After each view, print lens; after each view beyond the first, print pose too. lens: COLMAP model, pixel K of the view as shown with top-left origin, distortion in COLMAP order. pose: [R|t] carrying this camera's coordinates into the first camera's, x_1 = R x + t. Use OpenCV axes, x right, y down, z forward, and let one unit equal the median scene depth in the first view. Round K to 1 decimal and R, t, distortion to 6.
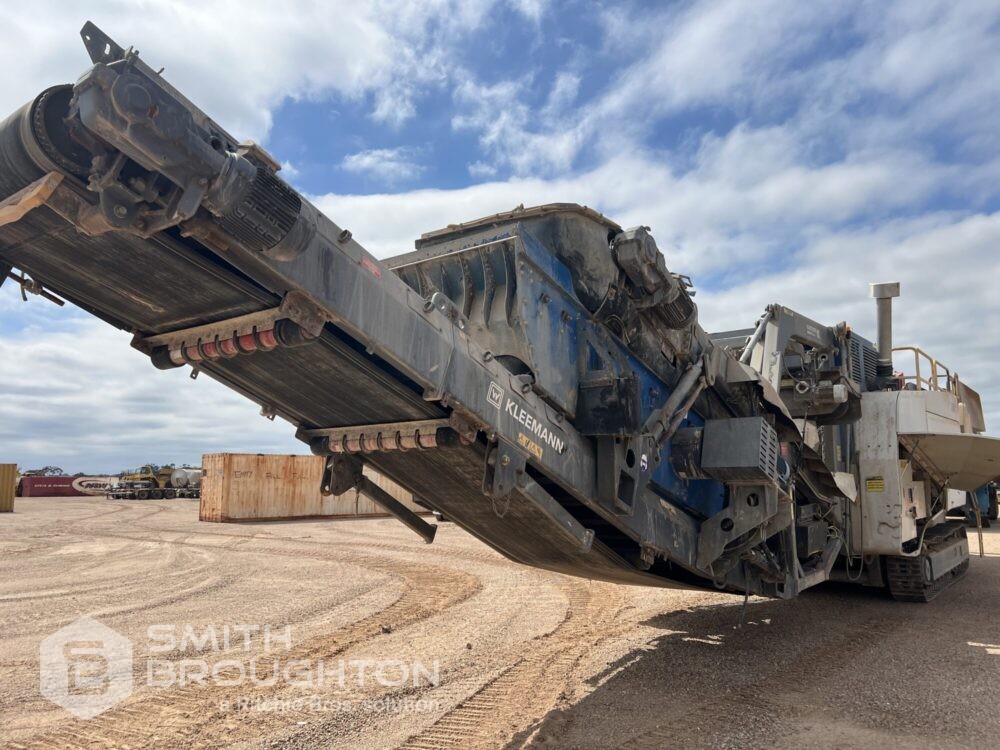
lens RADIAL K [[754.9, 0, 499.8], [0, 754.9, 384.8], [0, 0, 1]] dist [0.042256, -0.051854]
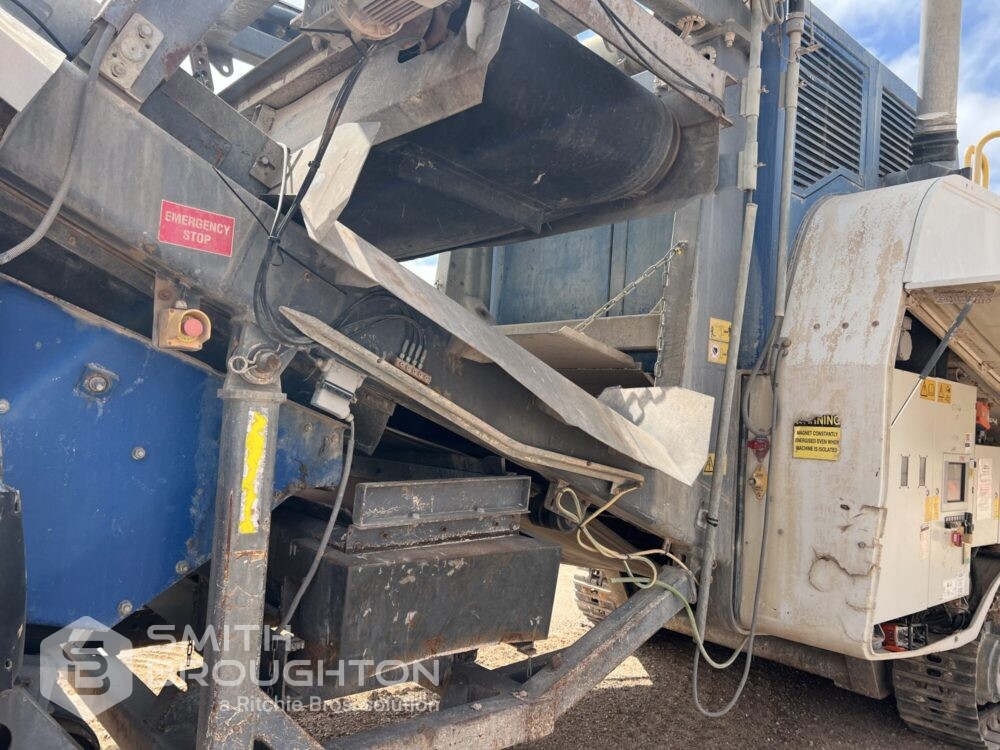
lens RADIAL K [[754.9, 0, 508.2], [0, 754.9, 381.4], [0, 0, 1]] dist [0.042256, -0.051854]
pose [[0.981817, 0.068292, -0.177118, 0.340026], [-0.056569, 0.995912, 0.070423, 0.073652], [0.181204, -0.059123, 0.981667, 0.530359]]
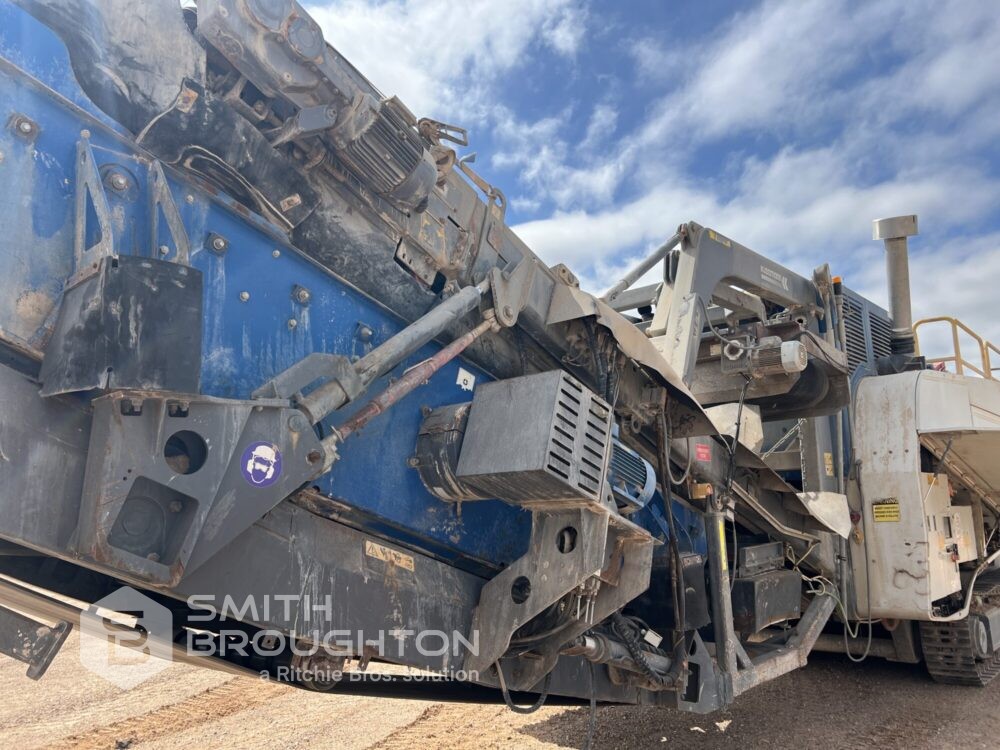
lens RADIAL K [[754.9, 0, 491.1], [0, 754.9, 373.0], [0, 0, 1]] dist [0.042256, -0.051854]
pose [[0.996908, -0.024162, -0.074766, 0.167209], [0.019637, 0.997964, -0.060674, 0.037178], [0.076079, 0.059018, 0.995354, 0.255348]]
